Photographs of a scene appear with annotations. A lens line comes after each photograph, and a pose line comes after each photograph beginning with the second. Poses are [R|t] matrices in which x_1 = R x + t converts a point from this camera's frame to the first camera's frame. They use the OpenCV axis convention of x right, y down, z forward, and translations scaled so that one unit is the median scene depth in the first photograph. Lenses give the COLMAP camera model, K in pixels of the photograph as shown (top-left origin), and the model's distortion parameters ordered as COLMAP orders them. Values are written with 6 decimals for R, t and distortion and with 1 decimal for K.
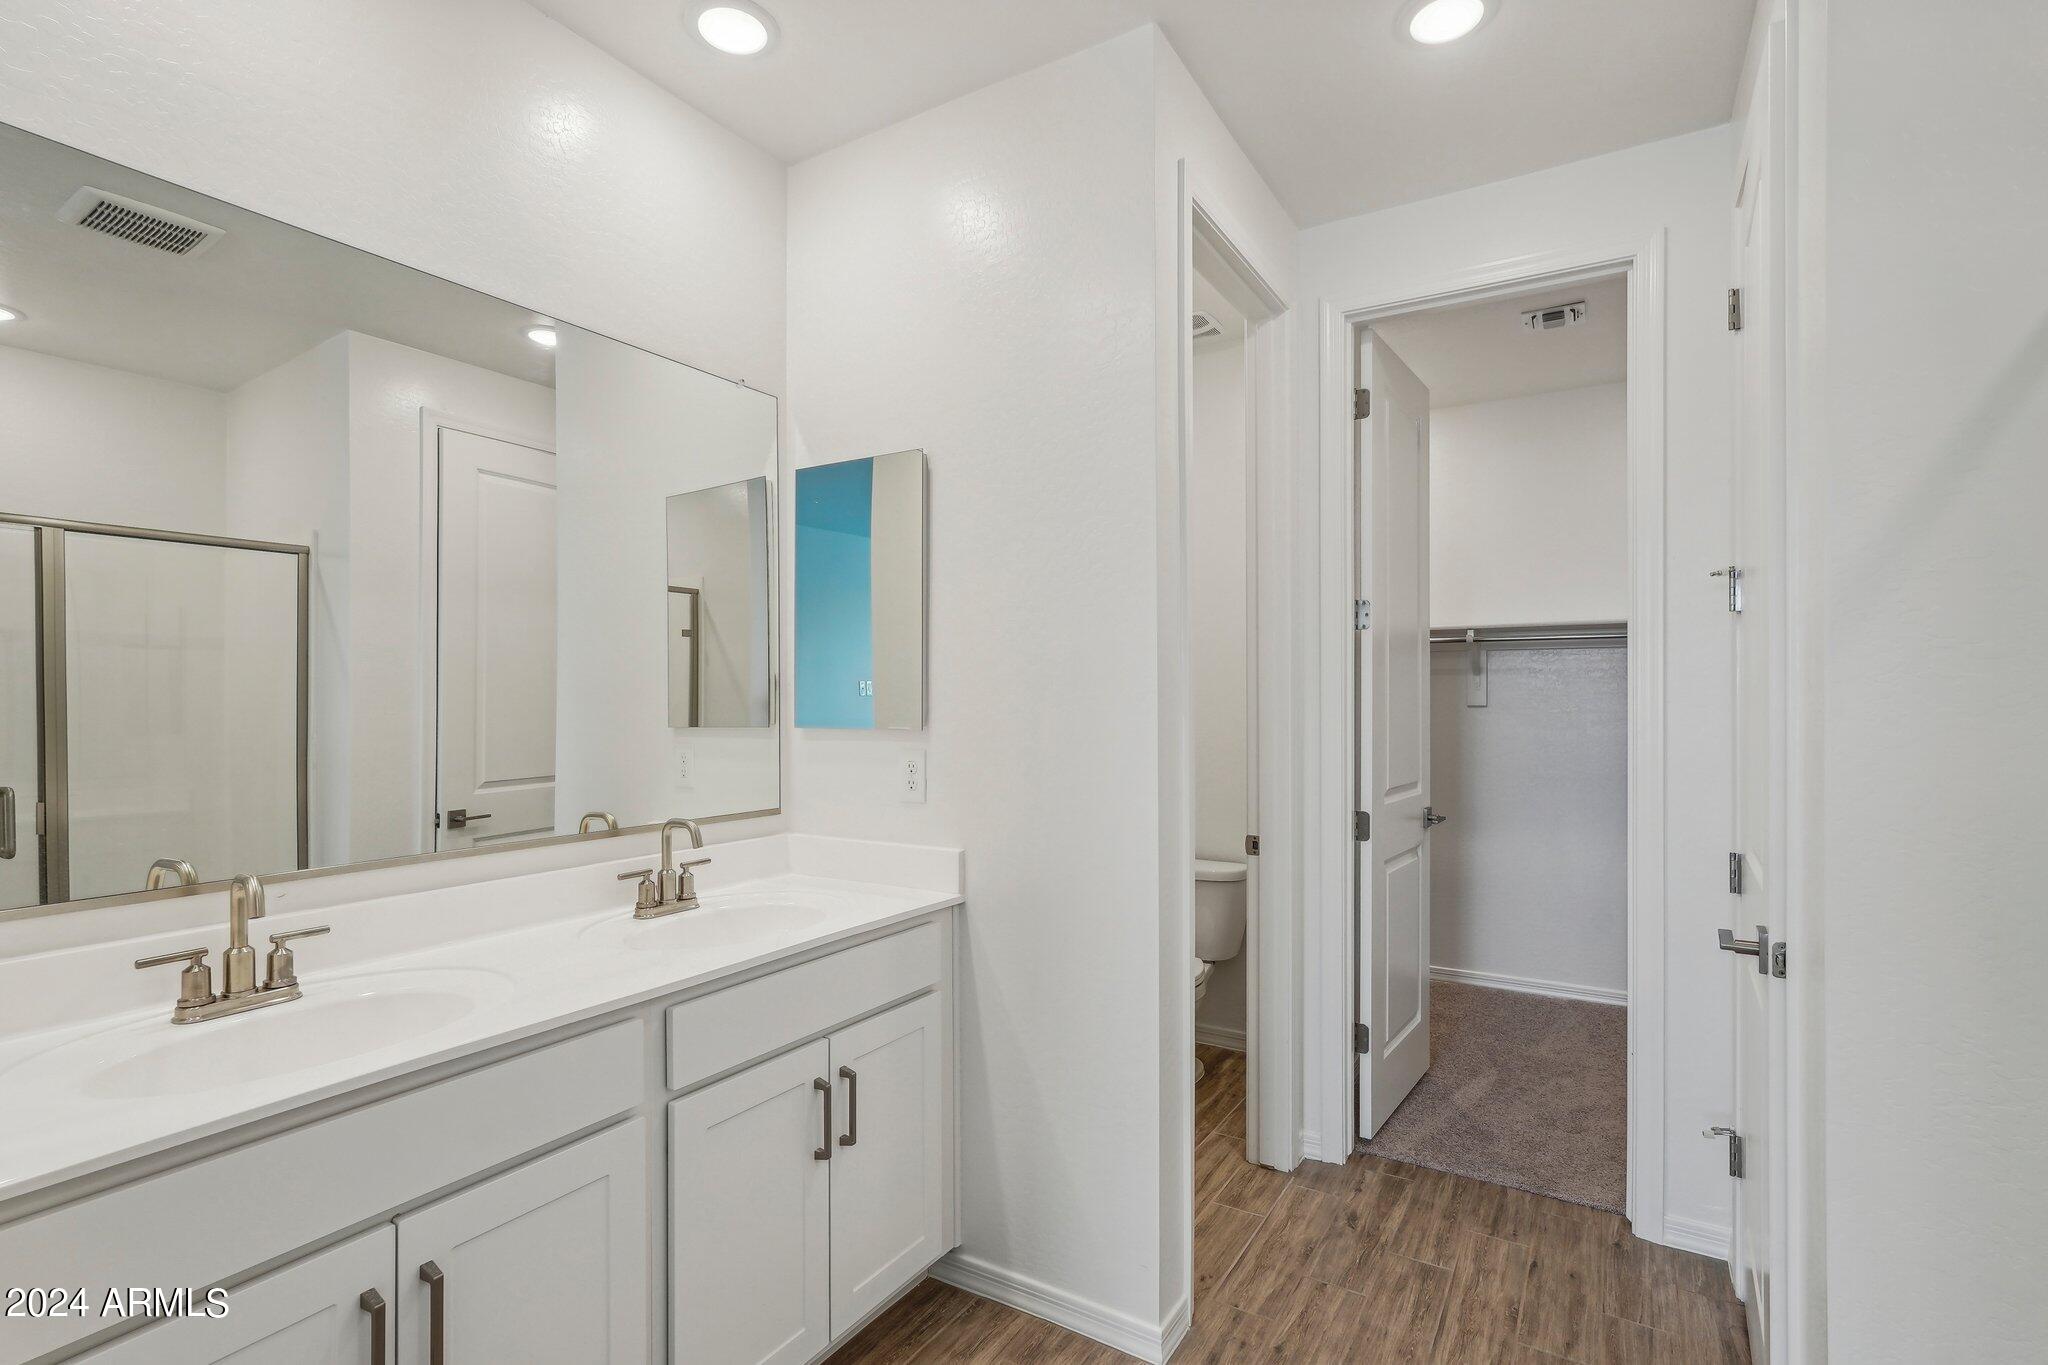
lens RADIAL K [[958.8, 0, 1037.4], [0, 958.8, 688.4], [0, 0, 1]] dist [-0.003806, 0.001325]
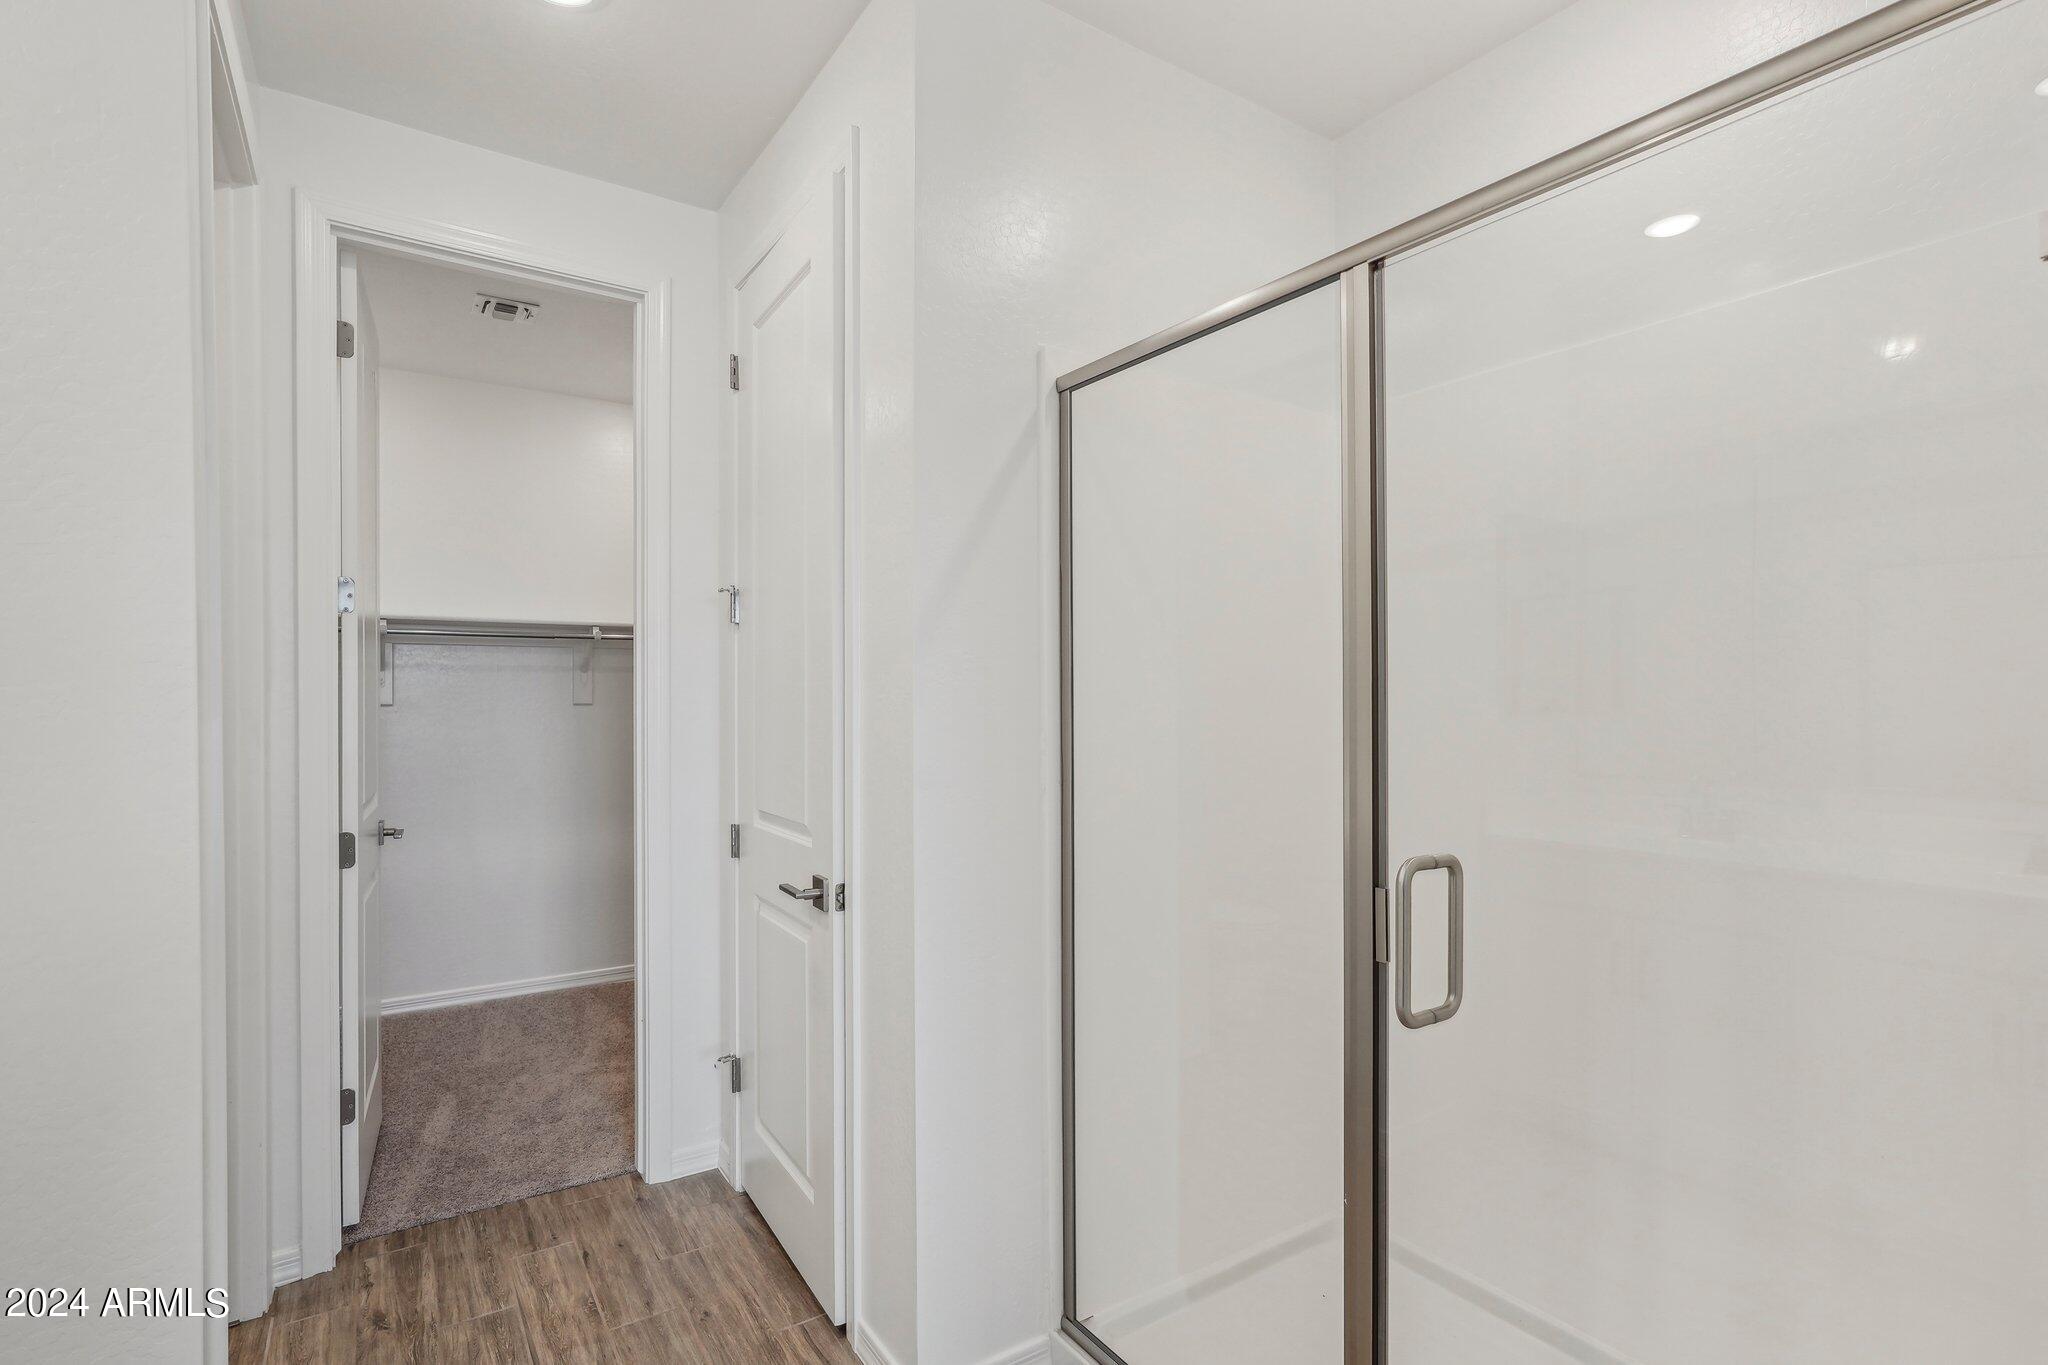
lens RADIAL K [[958.8, 0, 1032.0], [0, 958.8, 694.2], [0, 0, 1]] dist [-0.003806, 0.001325]
pose [[0.427955, 0.001189, 0.903799, -0.179855], [-0.008649, 0.999959, 0.002780, 0.001236], [-0.903759, -0.009007, 0.427948, 0.131669]]
